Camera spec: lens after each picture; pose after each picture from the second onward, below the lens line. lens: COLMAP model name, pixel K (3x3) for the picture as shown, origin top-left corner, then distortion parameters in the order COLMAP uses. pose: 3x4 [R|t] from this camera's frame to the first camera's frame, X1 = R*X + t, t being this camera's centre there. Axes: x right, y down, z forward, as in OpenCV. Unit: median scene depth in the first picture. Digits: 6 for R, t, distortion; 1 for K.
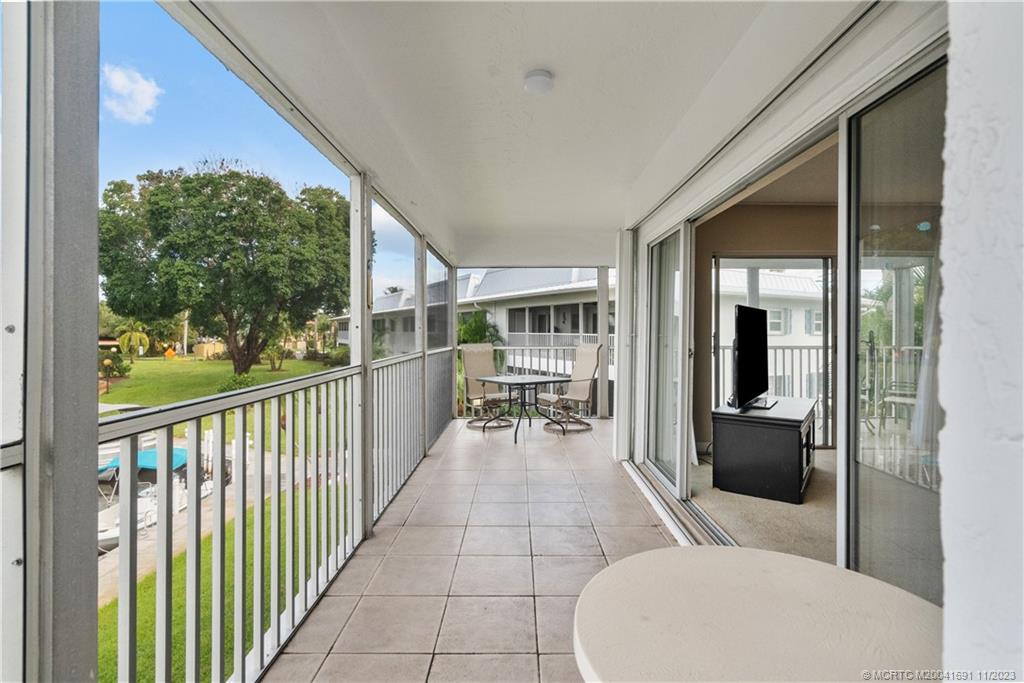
lens RADIAL K [[471.8, 0, 516.5], [0, 471.8, 333.9], [0, 0, 1]] dist [0.003418, 0.000351]
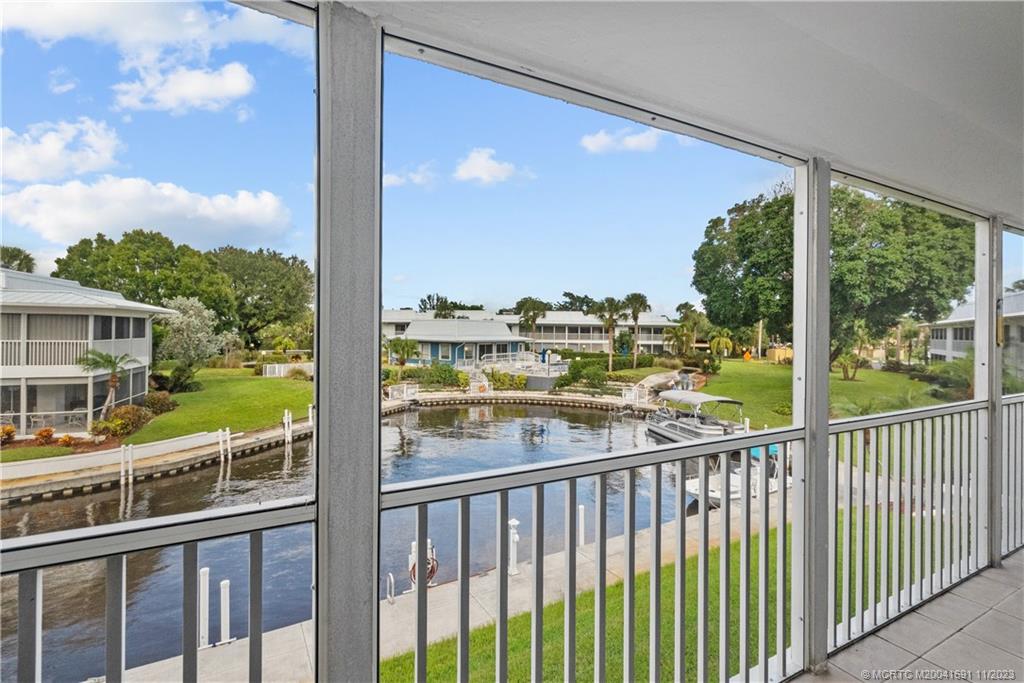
lens RADIAL K [[471.8, 0, 516.5], [0, 471.8, 333.9], [0, 0, 1]] dist [0.003418, 0.000351]
pose [[0.476239, 0.005926, -0.879296, 0.014784], [-0.011452, 0.999934, 0.000536, -0.010549], [0.879241, 0.009814, 0.476275, -0.064270]]
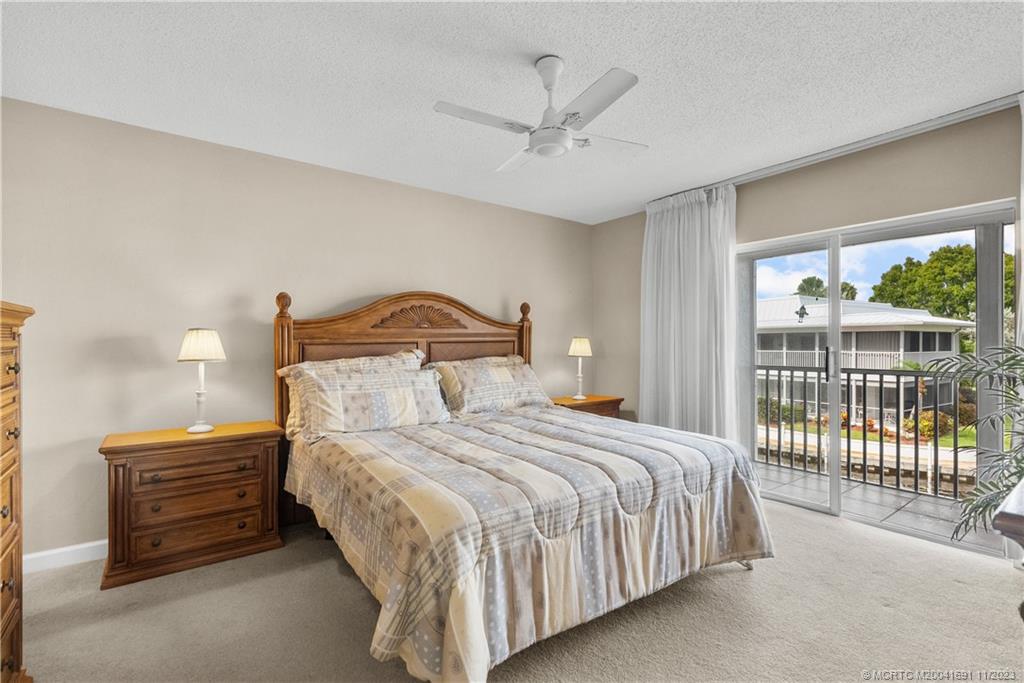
lens RADIAL K [[459.2, 0, 512.0], [0, 459.2, 341.5], [0, 0, 1]] dist [-0.000901, -0.000245]
pose [[-0.806956, -0.005084, -0.590590, 0.143692], [-0.003447, 0.999986, -0.003898, -0.007230], [0.590602, -0.001110, -0.806962, -0.034876]]
